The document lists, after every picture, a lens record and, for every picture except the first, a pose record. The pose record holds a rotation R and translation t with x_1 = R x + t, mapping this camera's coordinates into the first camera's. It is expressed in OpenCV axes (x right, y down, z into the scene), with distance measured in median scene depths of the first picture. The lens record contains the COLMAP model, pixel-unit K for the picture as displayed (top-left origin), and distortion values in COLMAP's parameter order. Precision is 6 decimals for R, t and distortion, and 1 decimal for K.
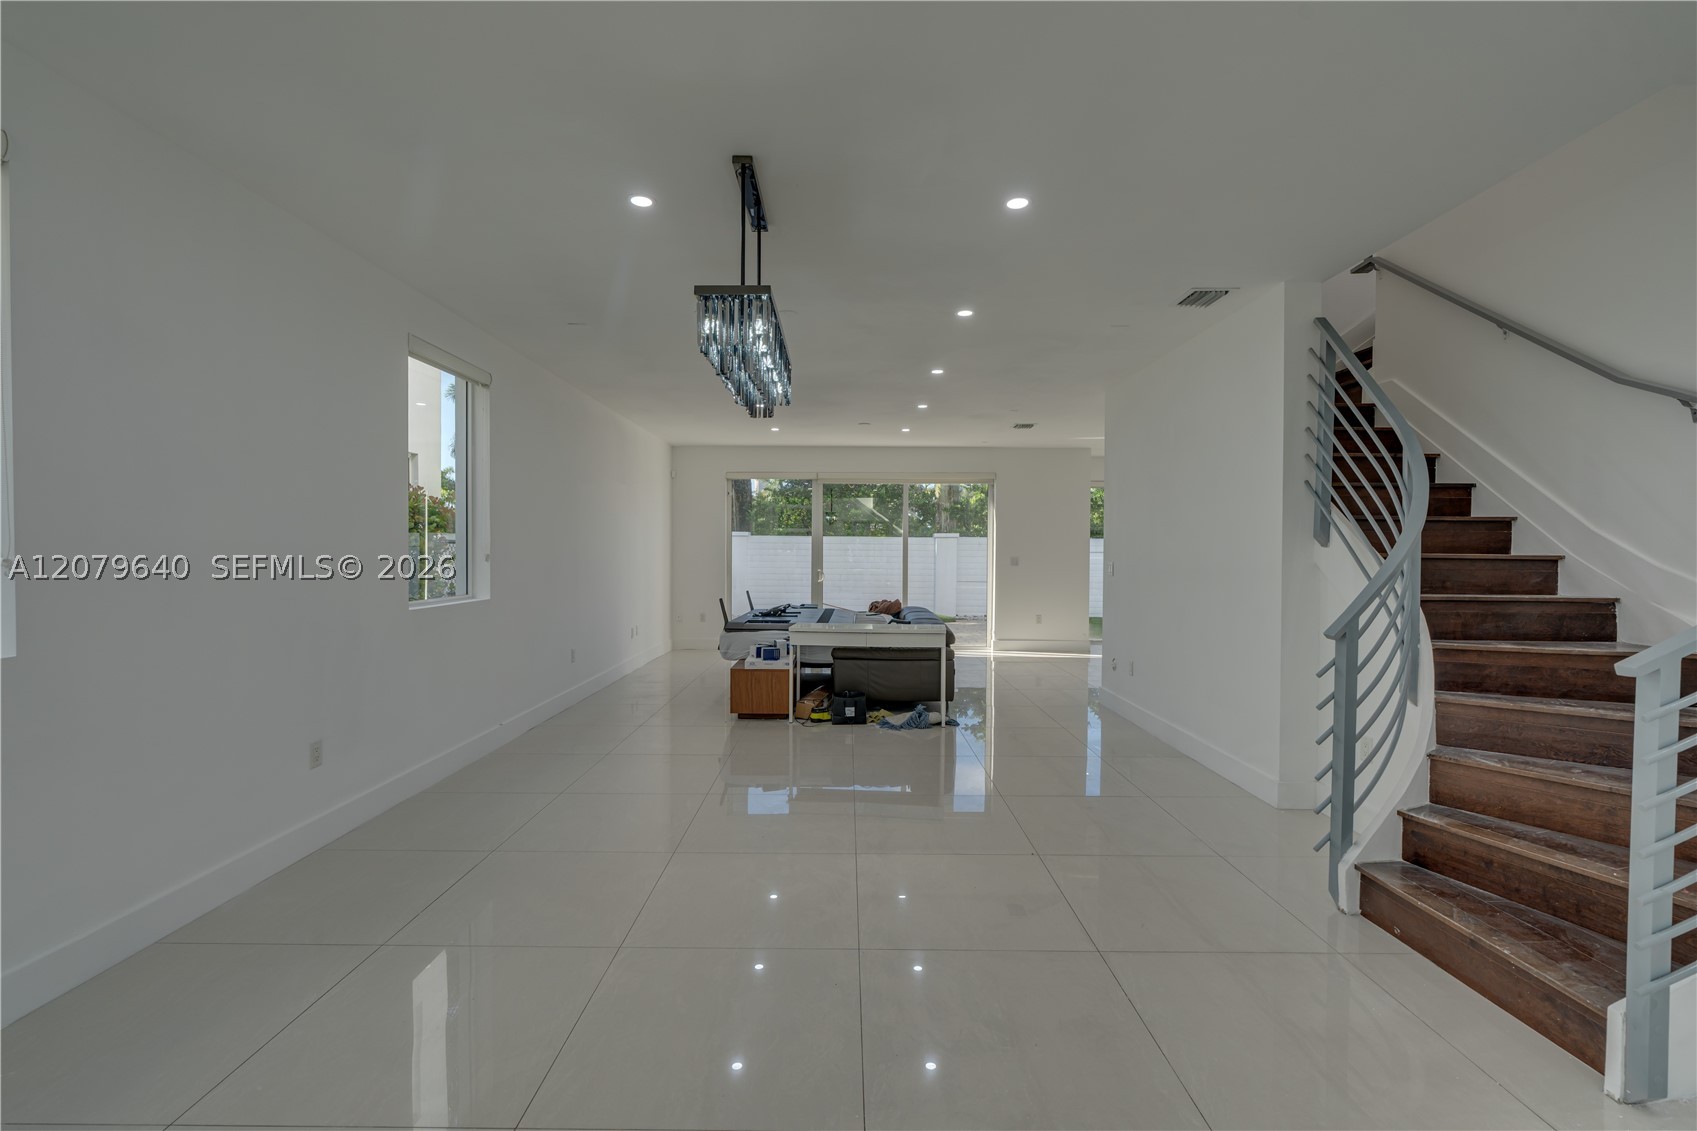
lens RADIAL K [[758.7, 0, 842.4], [0, 758.7, 565.3], [0, 0, 1]] dist [-0.003122, 0.000317]
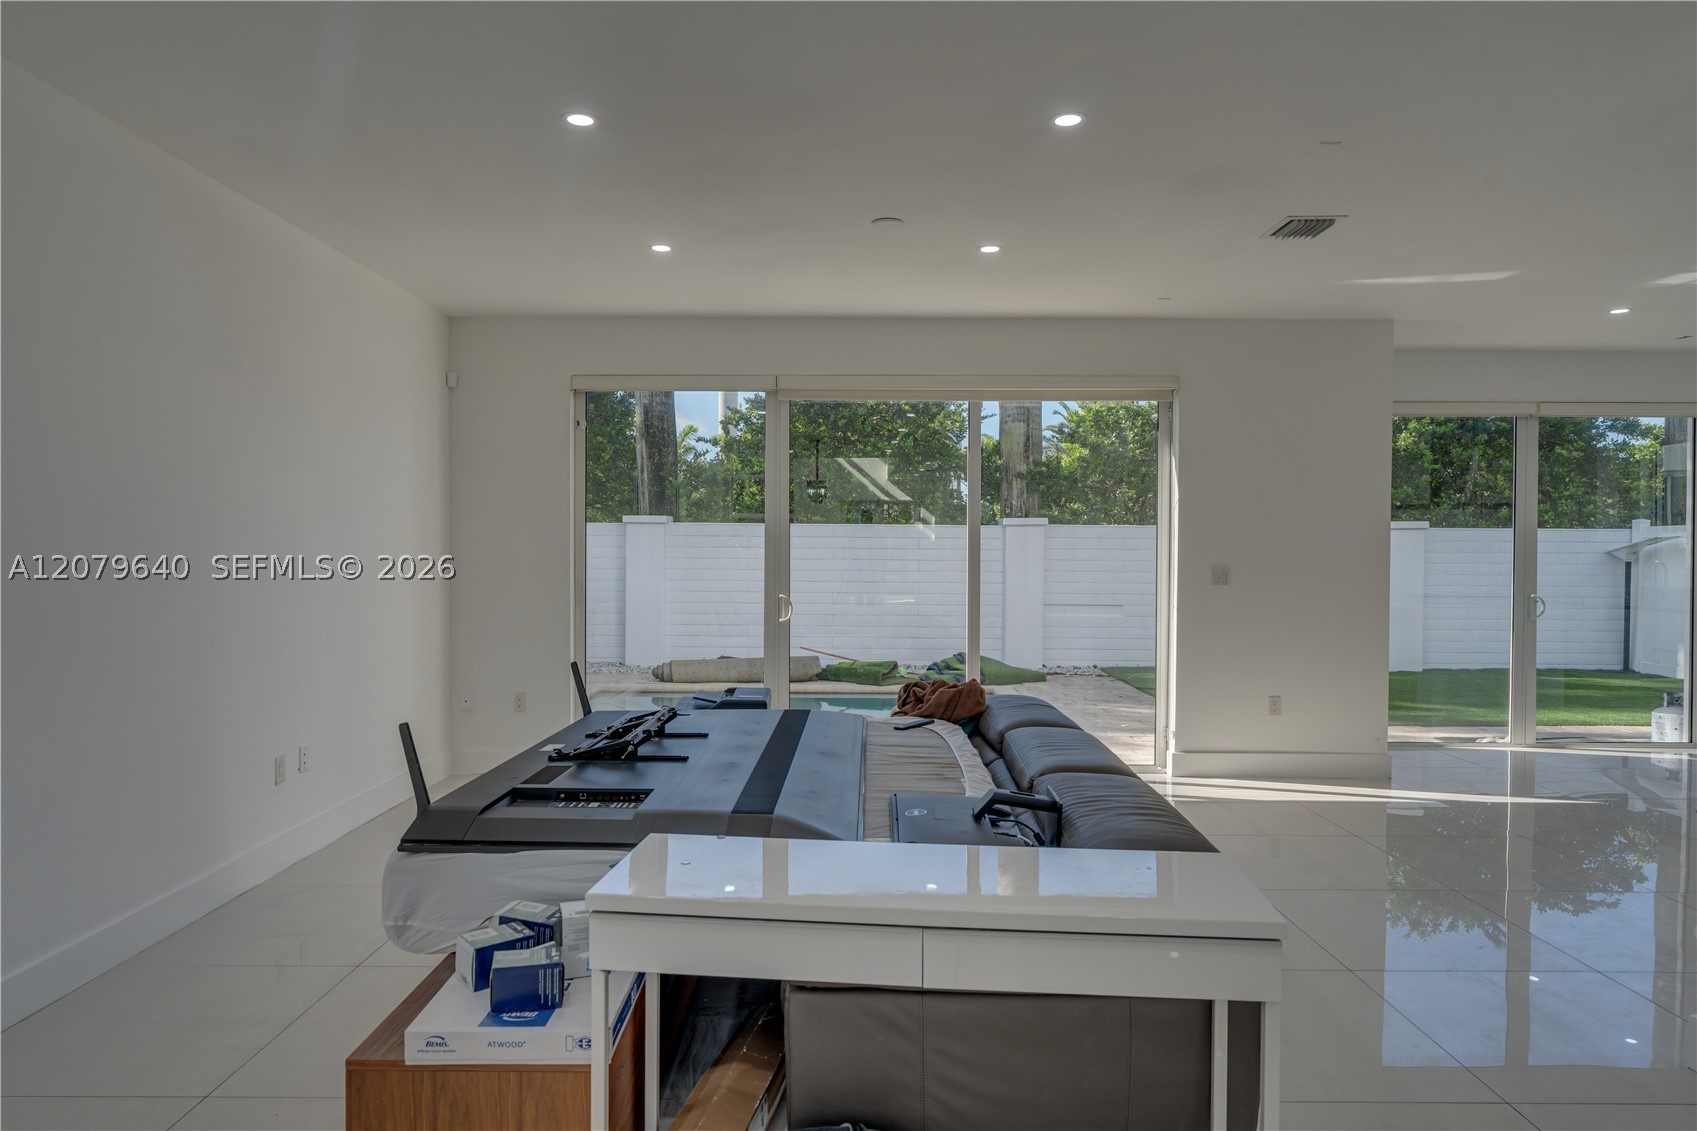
lens RADIAL K [[1042.9, 0, 842.9], [0, 1042.9, 564.9], [0, 0, 1]] dist [0.001192, -0.001701]
pose [[0.999997, -0.000902, 0.002183, 0.006967], [0.000908, 0.999997, -0.002460, -0.016848], [-0.002181, 0.002462, 0.999995, 0.648497]]
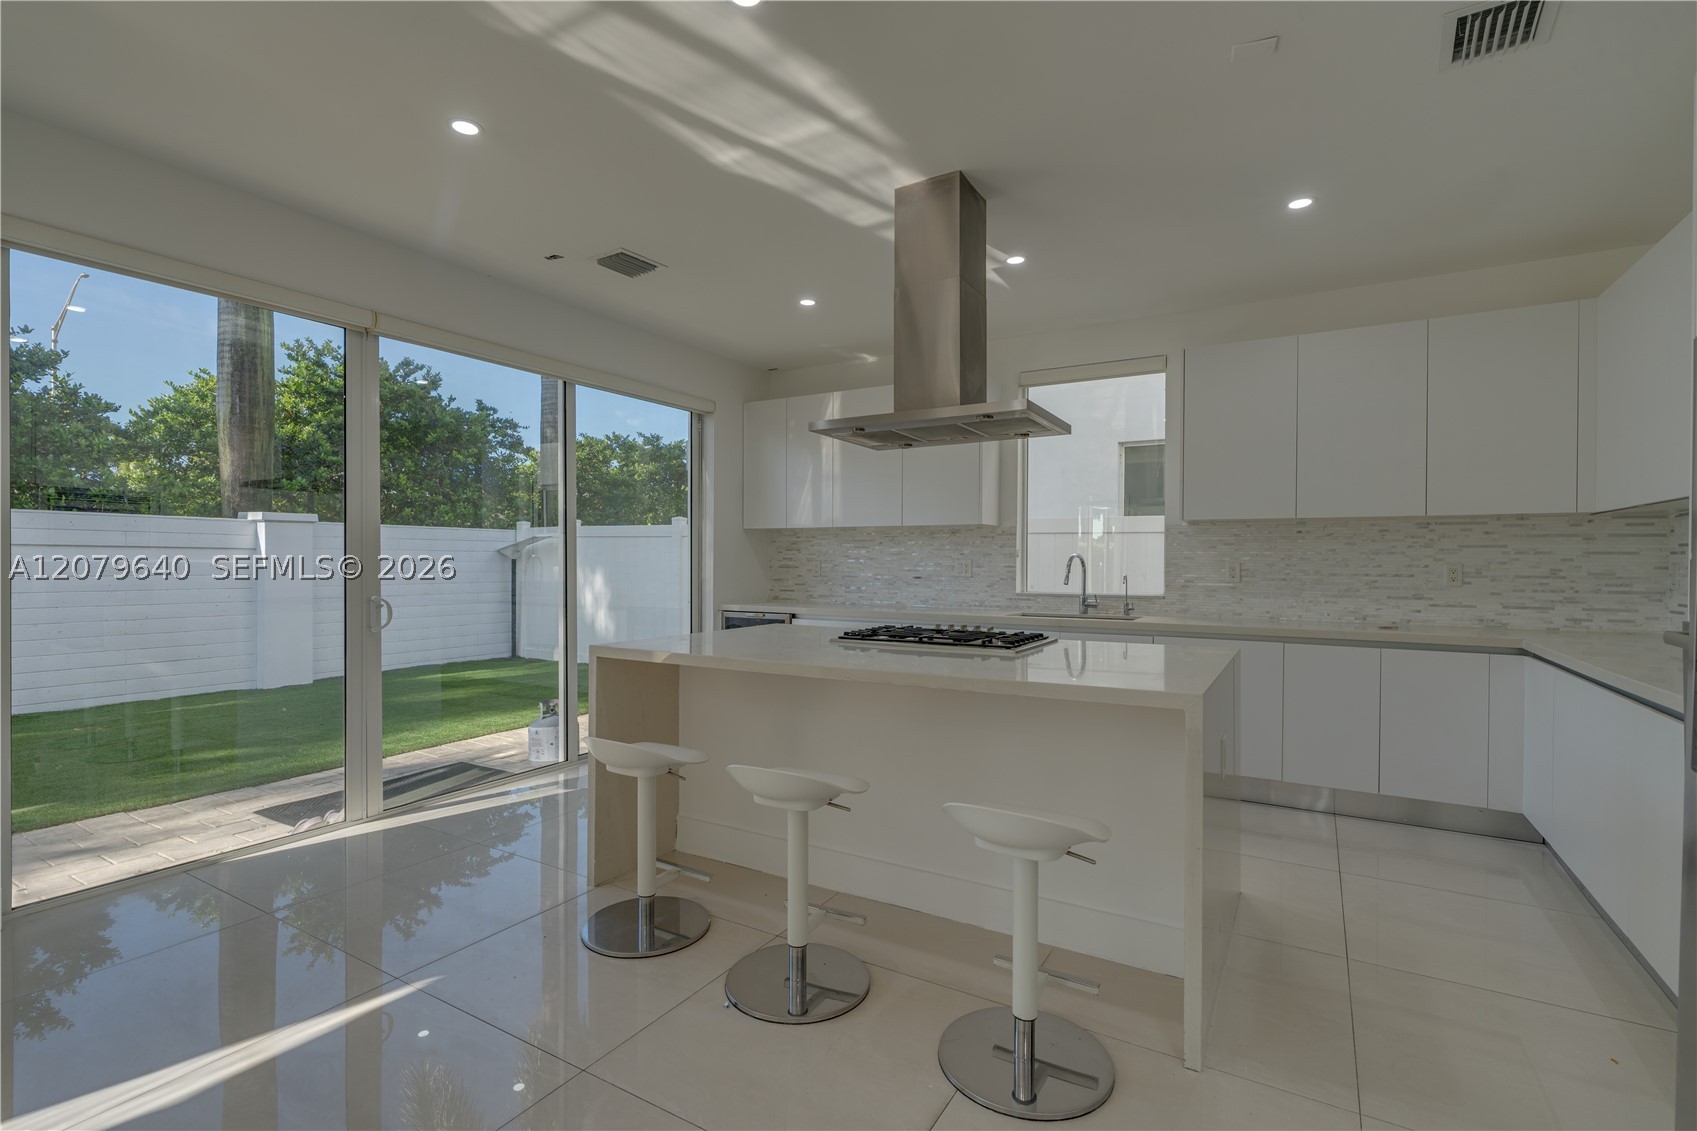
lens RADIAL K [[782.5, 0, 843.5], [0, 782.5, 571.0], [0, 0, 1]] dist [-0.004674, 0.000813]
pose [[0.510899, -0.016592, 0.859481, 0.467588], [0.015922, 0.999825, 0.009837, -0.005483], [-0.859493, 0.008659, 0.511074, 1.219639]]
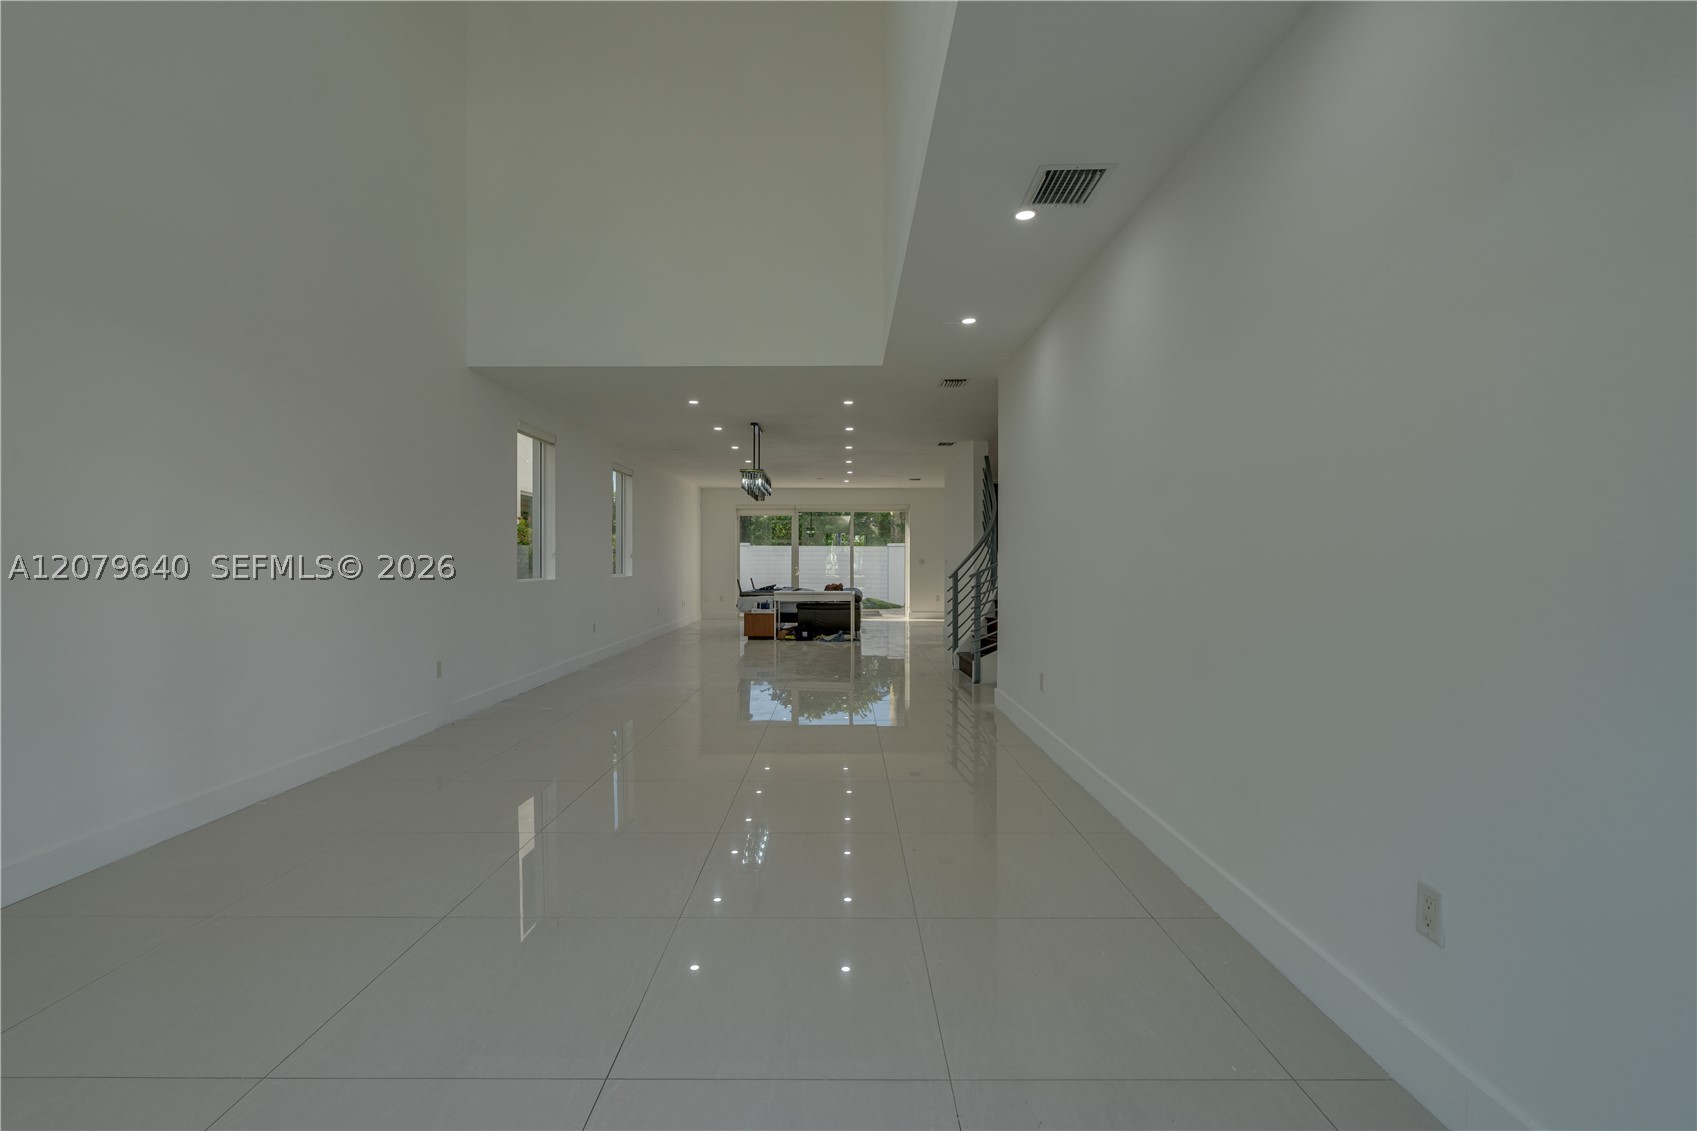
lens RADIAL K [[758.7, 0, 842.4], [0, 758.7, 565.3], [0, 0, 1]] dist [-0.003122, 0.000317]
pose [[0.999975, -0.005218, 0.004803, 0.094047], [0.005280, 0.999901, -0.013020, 0.037510], [-0.004734, 0.013045, 0.999904, -0.925935]]
